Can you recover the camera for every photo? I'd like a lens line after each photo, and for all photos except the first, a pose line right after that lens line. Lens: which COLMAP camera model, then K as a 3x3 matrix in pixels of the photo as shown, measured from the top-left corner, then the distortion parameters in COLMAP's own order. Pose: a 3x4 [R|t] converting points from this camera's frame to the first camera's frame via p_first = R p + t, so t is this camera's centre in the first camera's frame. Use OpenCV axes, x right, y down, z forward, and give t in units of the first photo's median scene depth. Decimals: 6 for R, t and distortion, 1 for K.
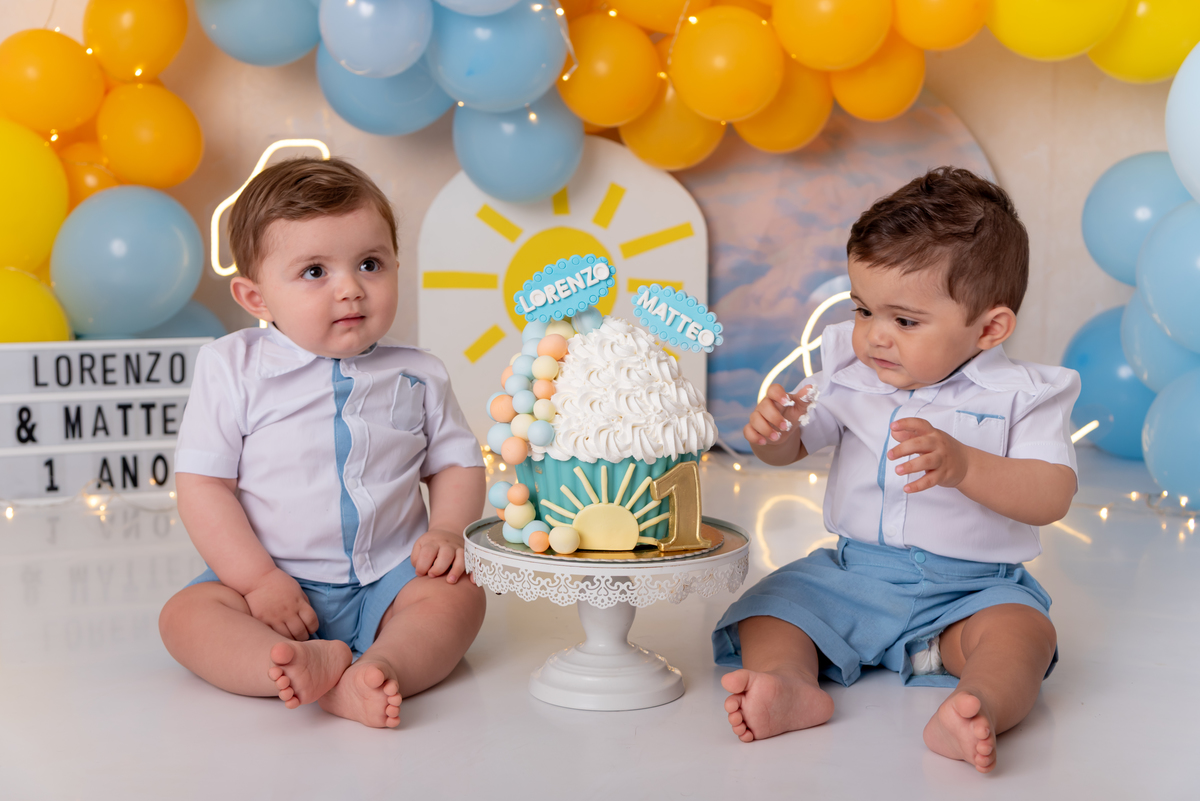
lens RADIAL K [[1841.4, 0, 600.7], [0, 1841.4, 397.3], [0, 0, 1]] dist [-0.017071, 0.000000]
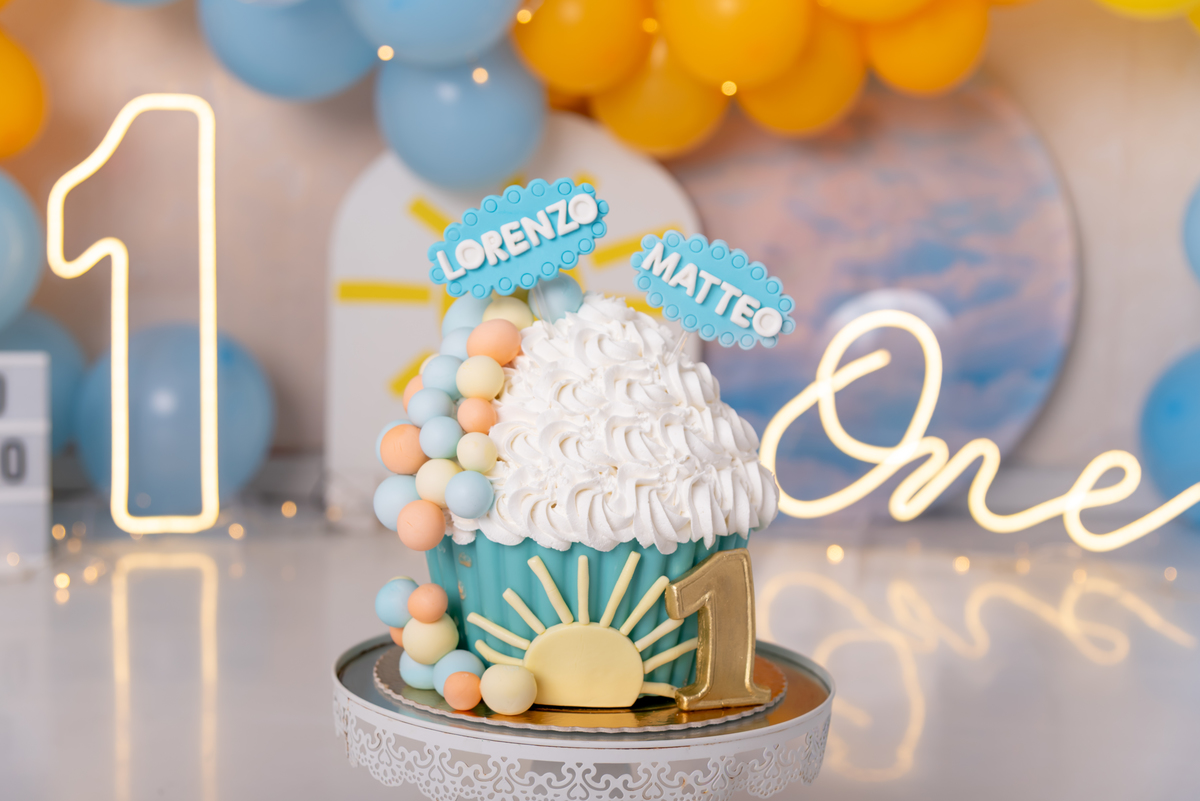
lens RADIAL K [[1841.4, 0, 602.0], [0, 1841.4, 398.7], [0, 0, 1]] dist [-0.017071, 0.000000]
pose [[0.999495, 0.017659, 0.026434, -0.004544], [-0.016874, 0.999419, -0.029625, 0.003728], [-0.026942, 0.029164, 0.999211, 0.255279]]
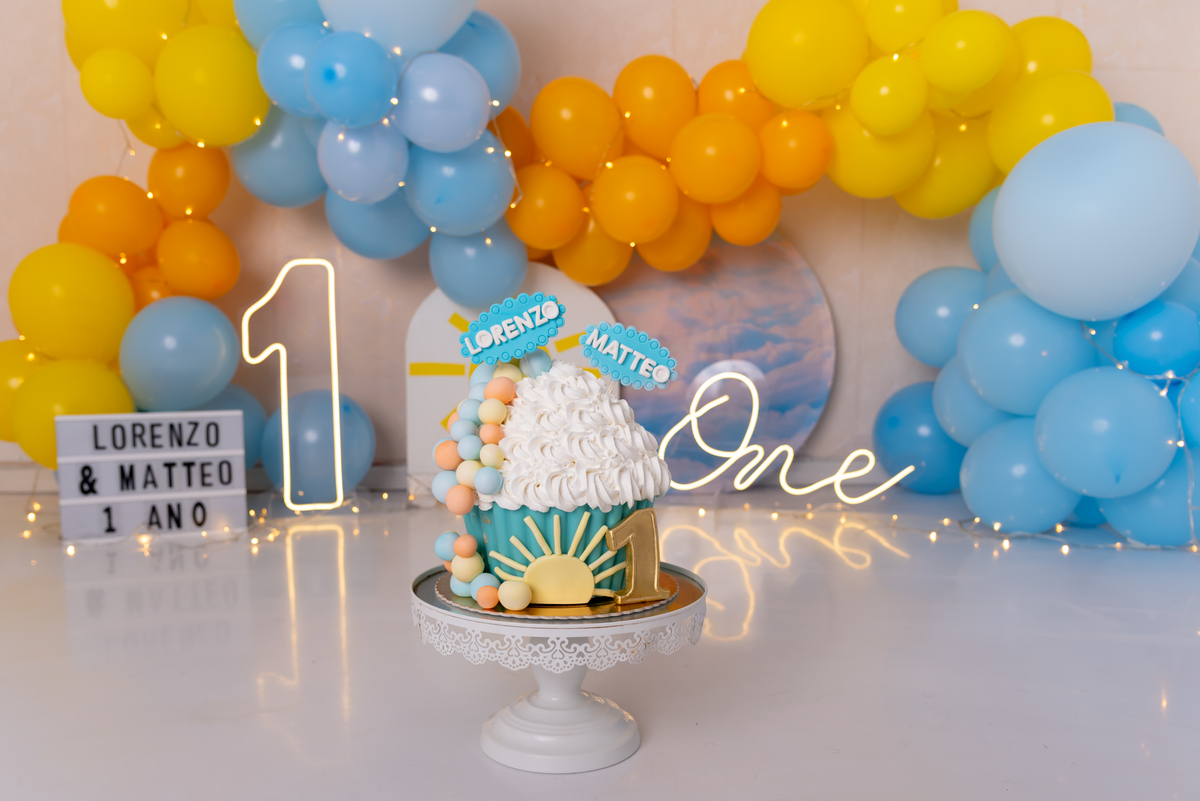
lens RADIAL K [[1052.0, 0, 576.5], [0, 1052.0, 429.5], [0, 0, 1]] dist [-0.054801, -0.005781]
pose [[0.999207, -0.012790, 0.037704, -0.004330], [0.013892, 0.999480, -0.029109, 0.005554], [-0.037312, 0.029610, 0.998865, 0.266612]]
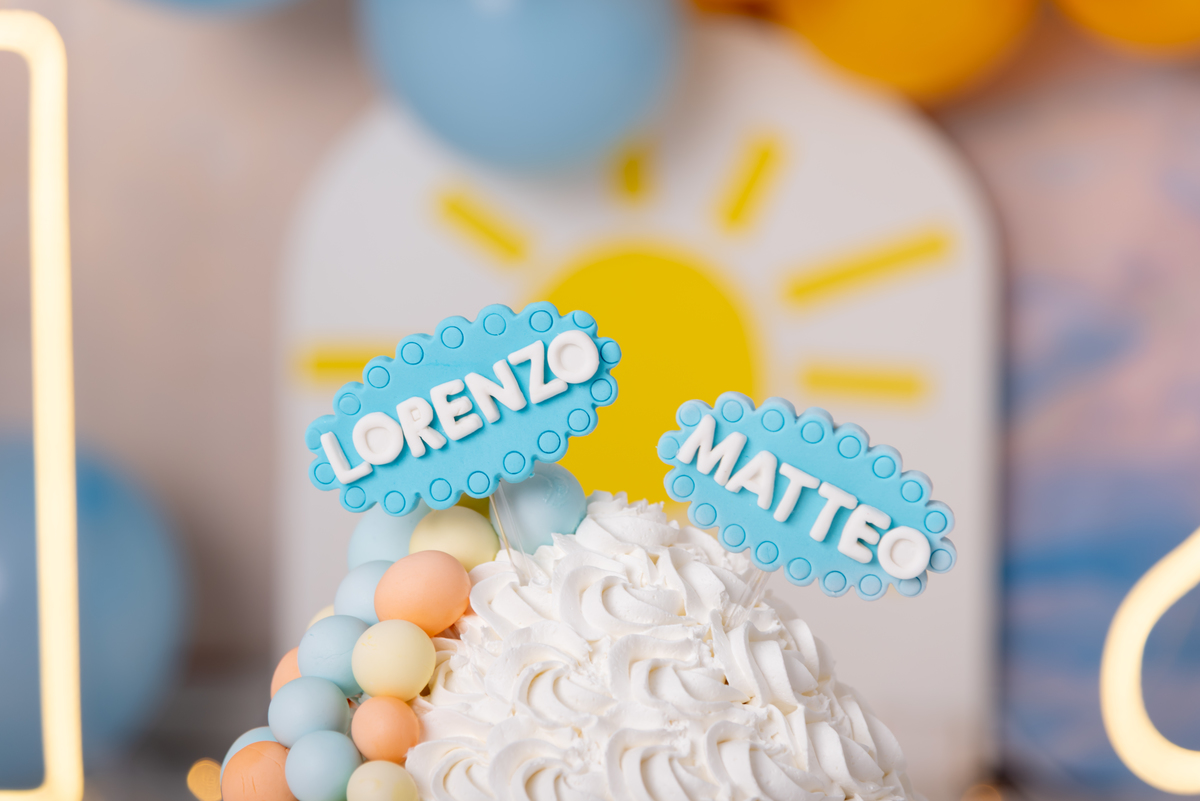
lens RADIAL K [[3711.6, 0, 602.9], [0, 3711.6, 400.9], [0, 0, 1]] dist [-0.019321, 0.000000]
pose [[0.998069, 0.002980, -0.062043, 0.026410], [-0.006045, 0.998767, -0.049272, -0.016938], [0.061820, 0.049552, 0.996857, 0.209741]]
